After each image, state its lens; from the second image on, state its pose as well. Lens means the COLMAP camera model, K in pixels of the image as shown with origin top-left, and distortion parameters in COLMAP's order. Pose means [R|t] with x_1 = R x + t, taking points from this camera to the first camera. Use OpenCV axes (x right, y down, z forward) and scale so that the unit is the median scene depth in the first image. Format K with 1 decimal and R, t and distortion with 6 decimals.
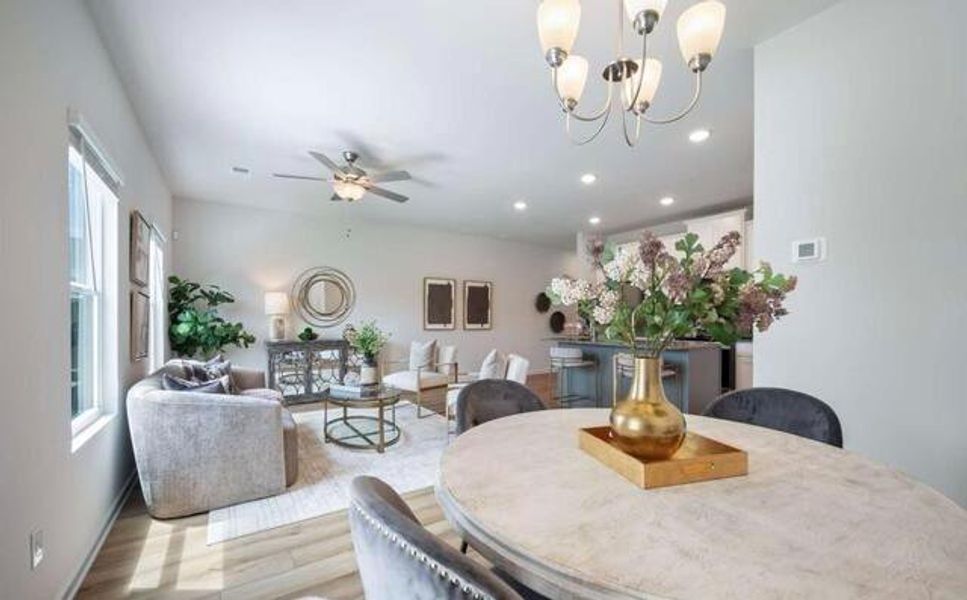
lens RADIAL K [[399.9, 0, 484.3], [0, 399.9, 312.3], [0, 0, 1]] dist [-0.000109, -0.000177]
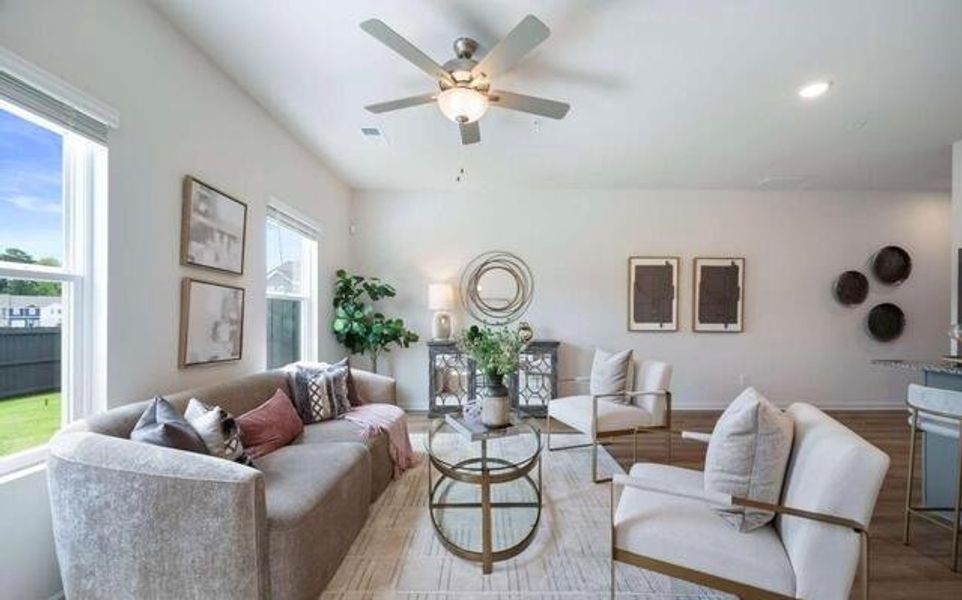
lens RADIAL K [[389.2, 0, 479.1], [0, 389.2, 314.7], [0, 0, 1]] dist [-0.000053, -0.000160]
pose [[0.836085, 0.003598, -0.548589, 0.008184], [0.005308, 0.999879, 0.014646, 0.004477], [0.548575, -0.015157, 0.835964, 0.351650]]
